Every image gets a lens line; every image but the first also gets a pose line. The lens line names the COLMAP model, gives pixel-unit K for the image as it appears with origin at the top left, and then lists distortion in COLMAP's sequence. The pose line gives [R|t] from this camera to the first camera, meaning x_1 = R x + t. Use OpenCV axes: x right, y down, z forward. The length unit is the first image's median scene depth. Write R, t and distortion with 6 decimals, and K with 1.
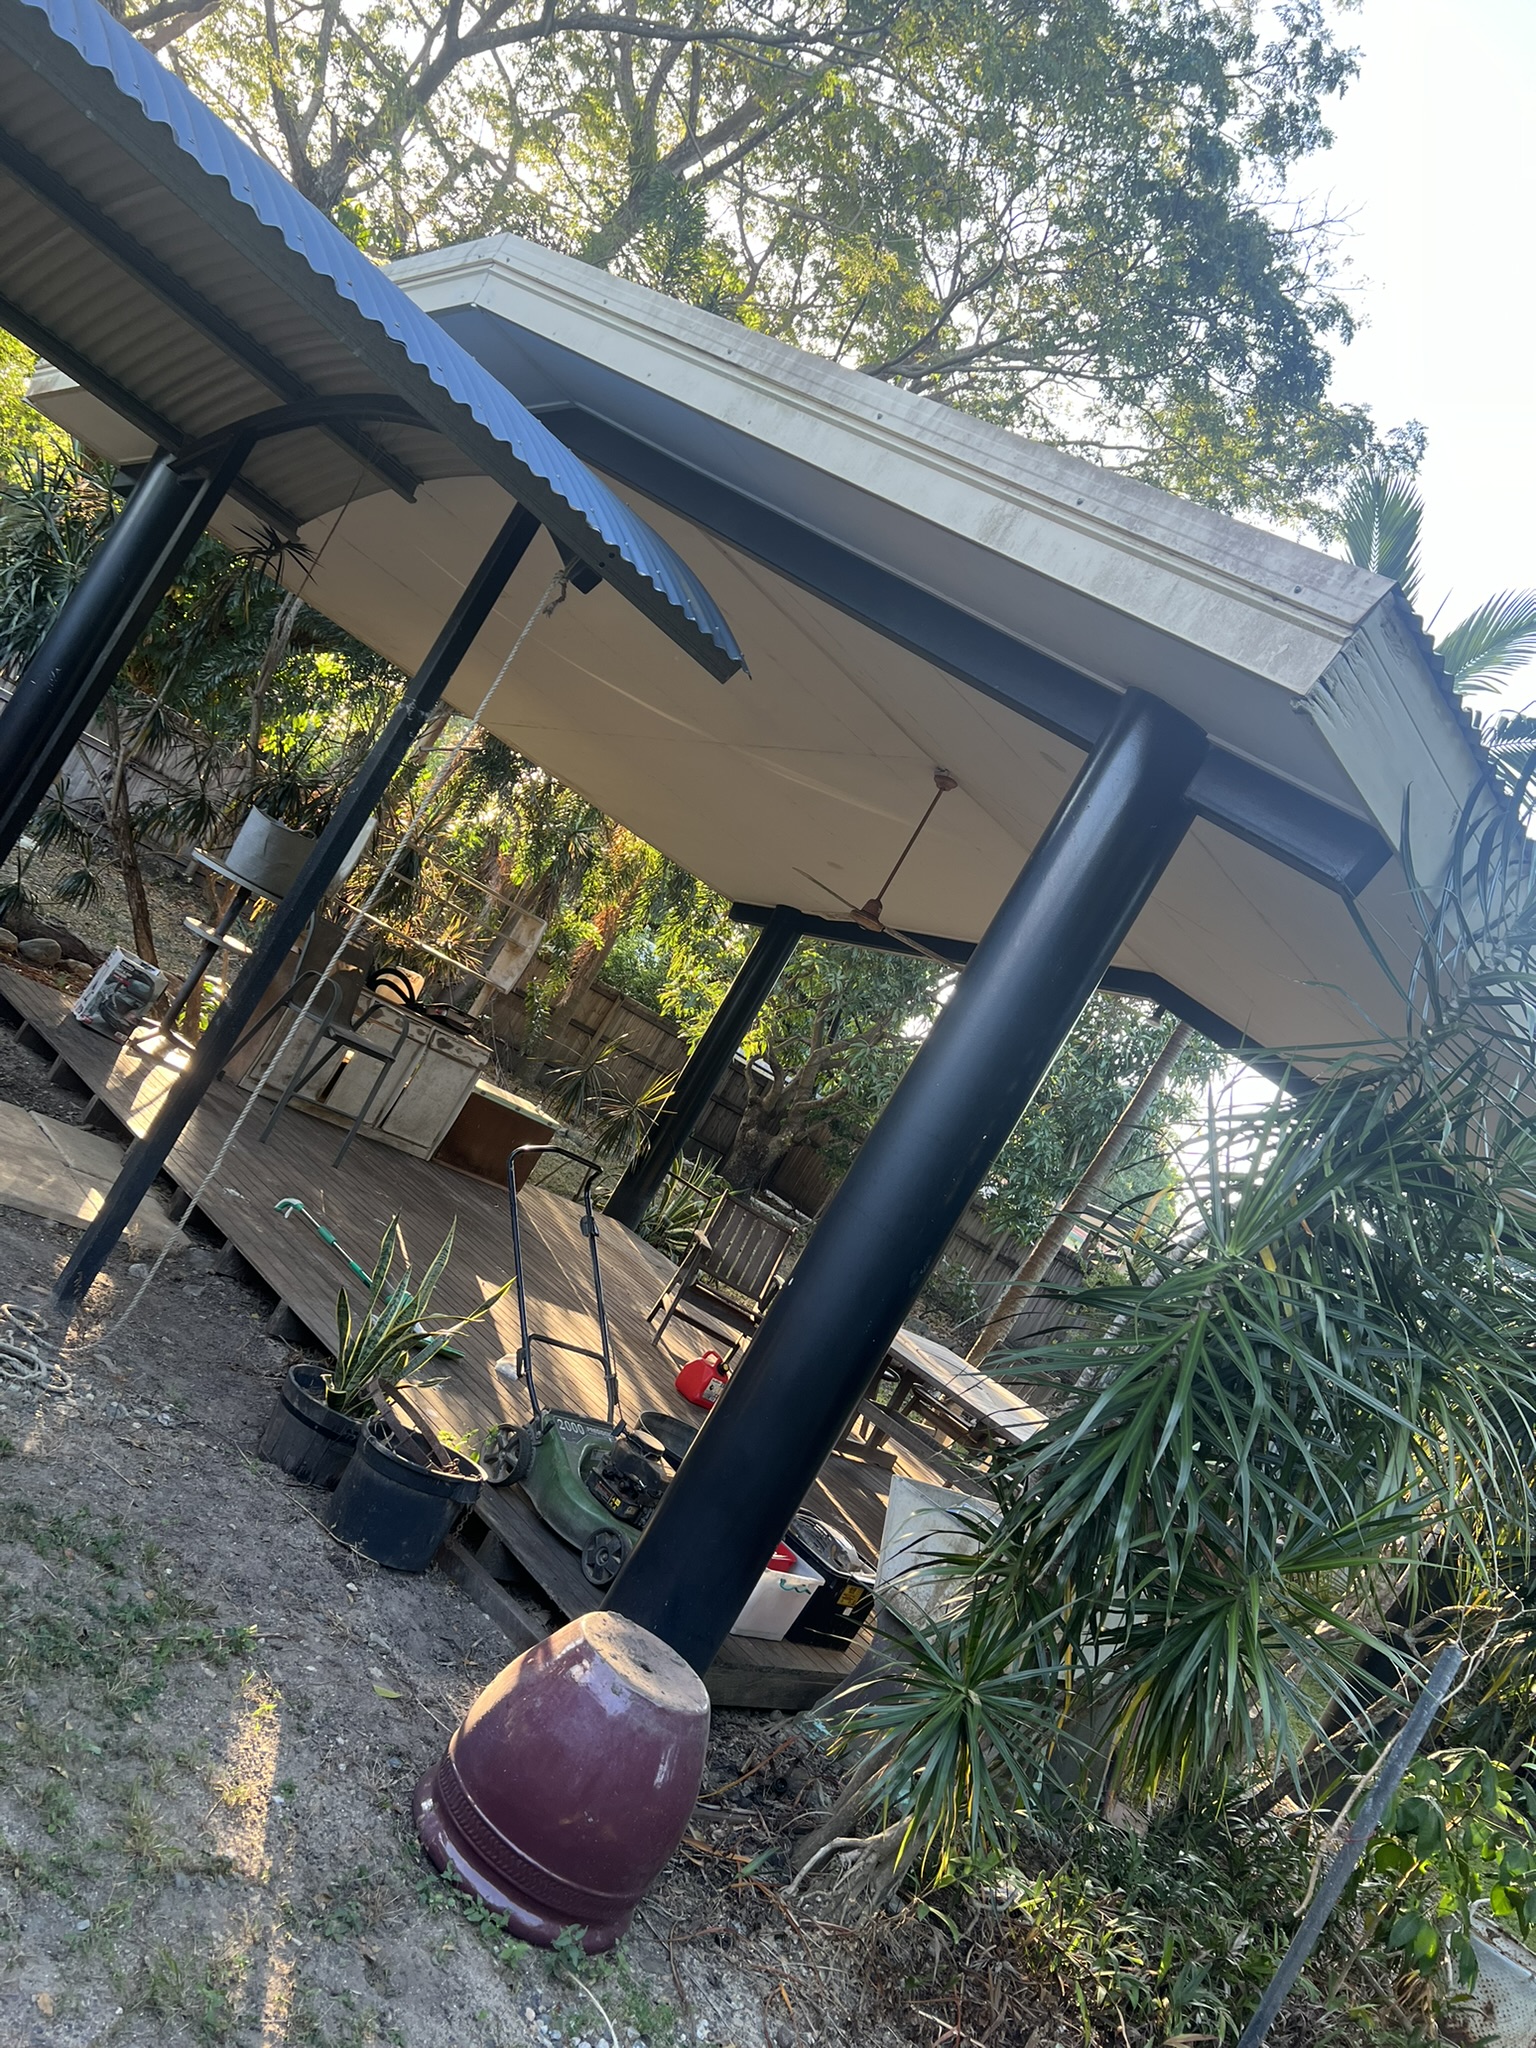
lens RADIAL K [[1537.5, 0, 768.2], [0, 1537.5, 1019.5], [0, 0, 1]] dist [0.029473, -0.015779]
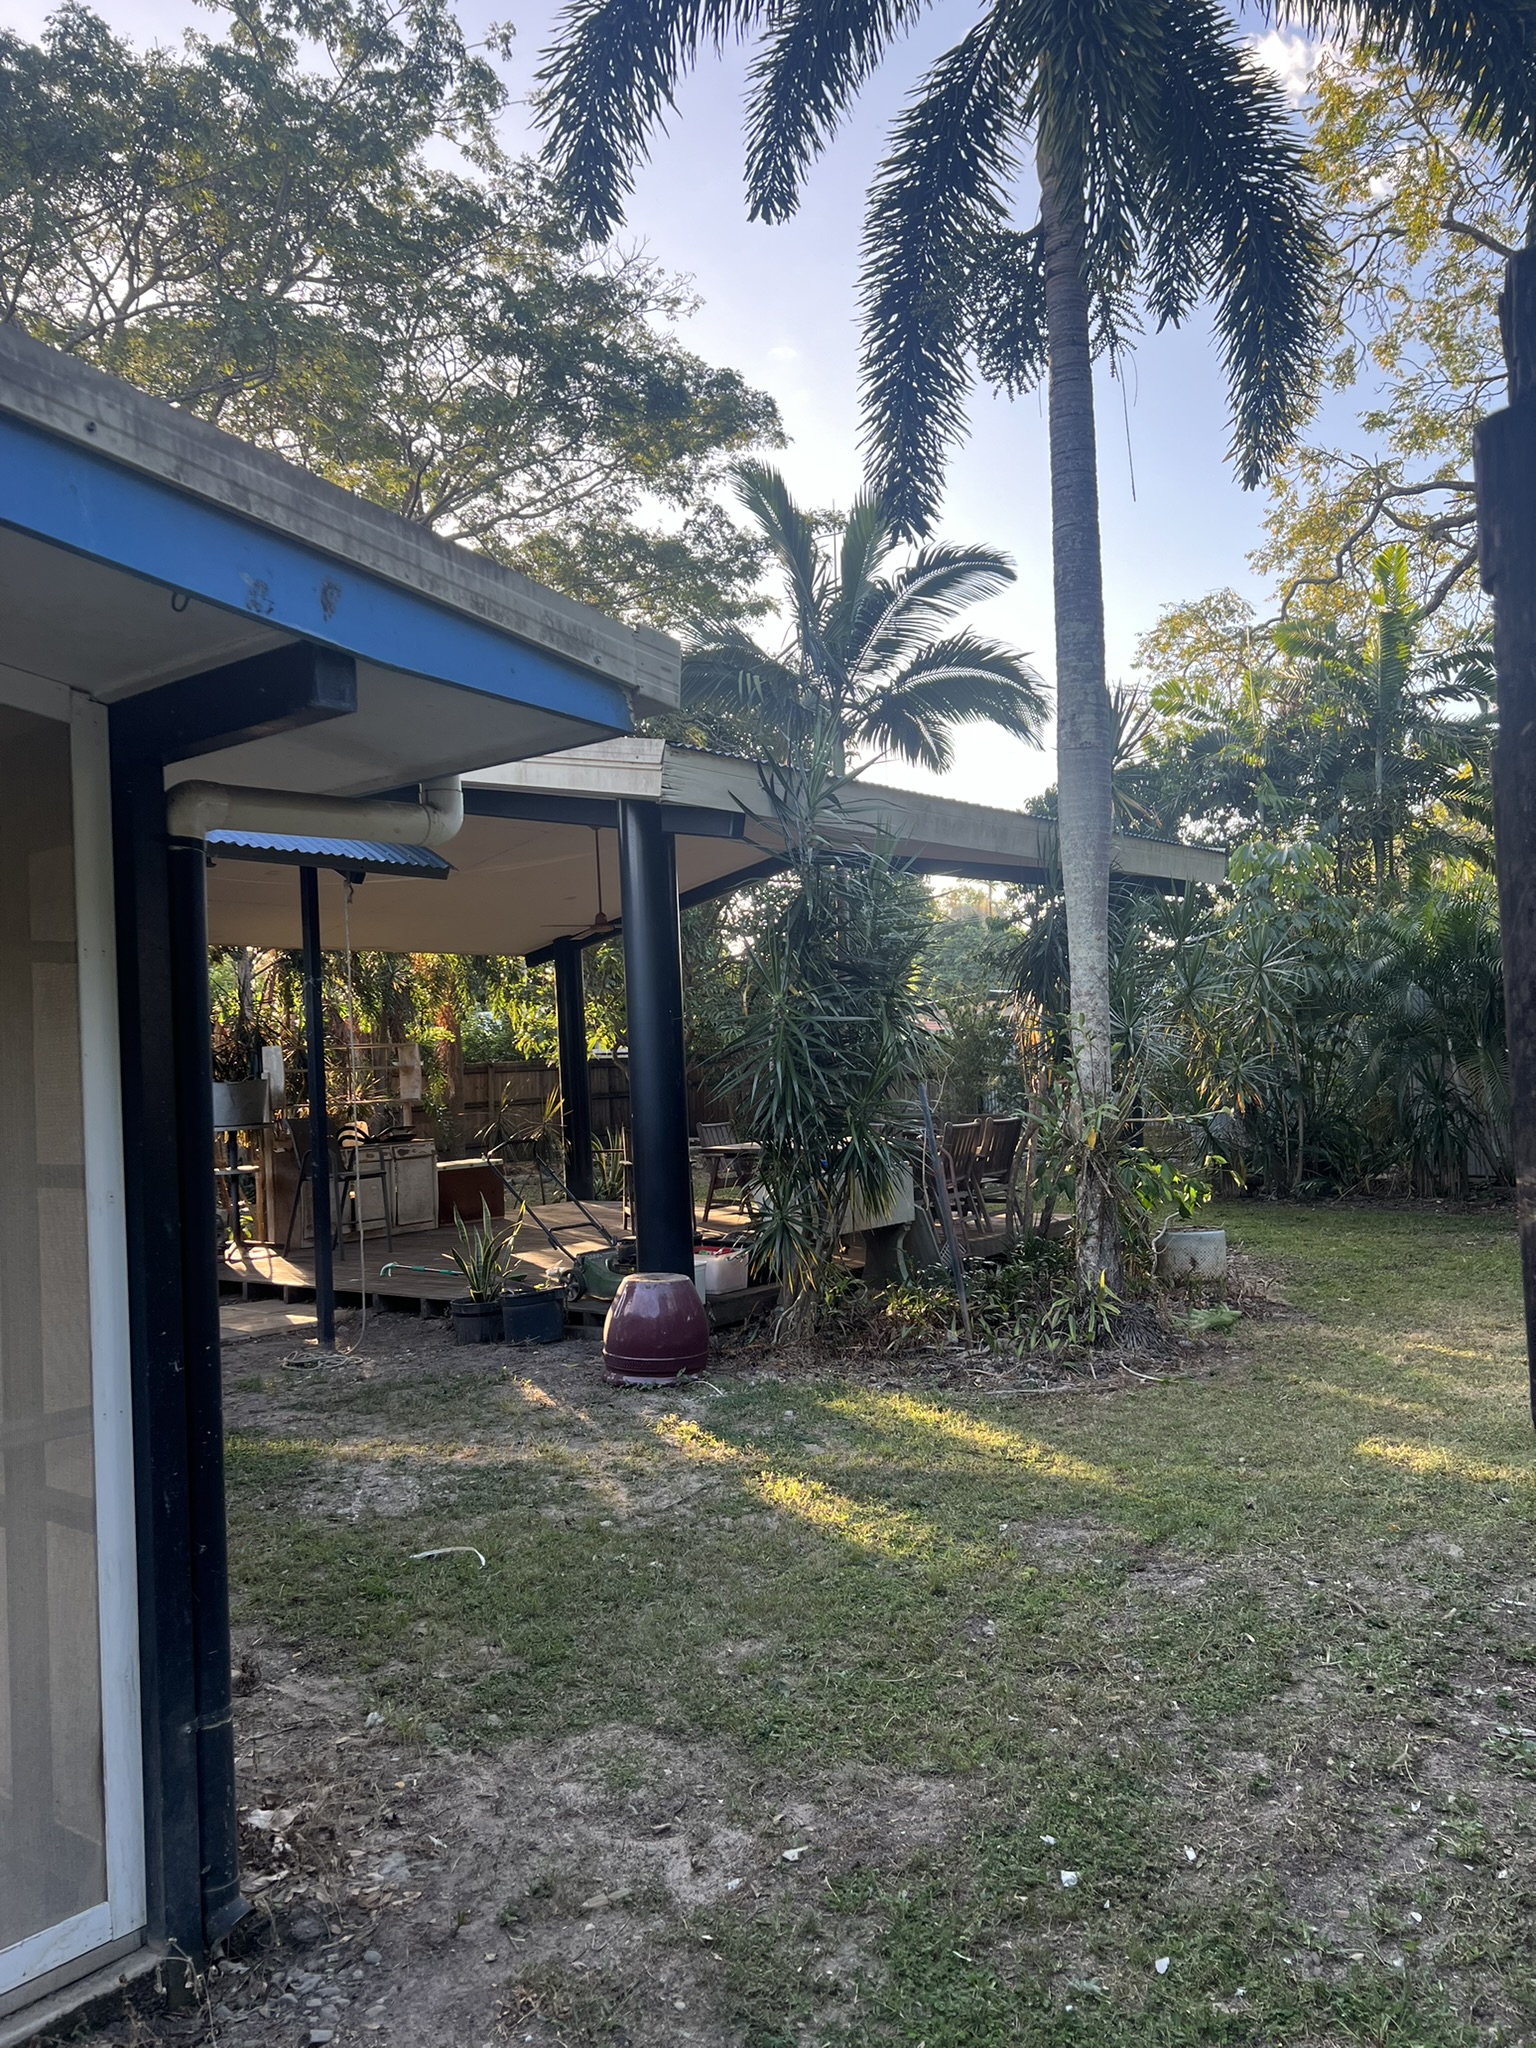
lens RADIAL K [[1537.5, 0, 772.9], [0, 1537.5, 1031.9], [0, 0, 1]] dist [0.029473, -0.015779]
pose [[0.839984, -0.537772, 0.072306, 0.024640], [0.534511, 0.843004, 0.060348, 0.013035], [-0.093408, -0.012043, 0.995555, -0.318466]]
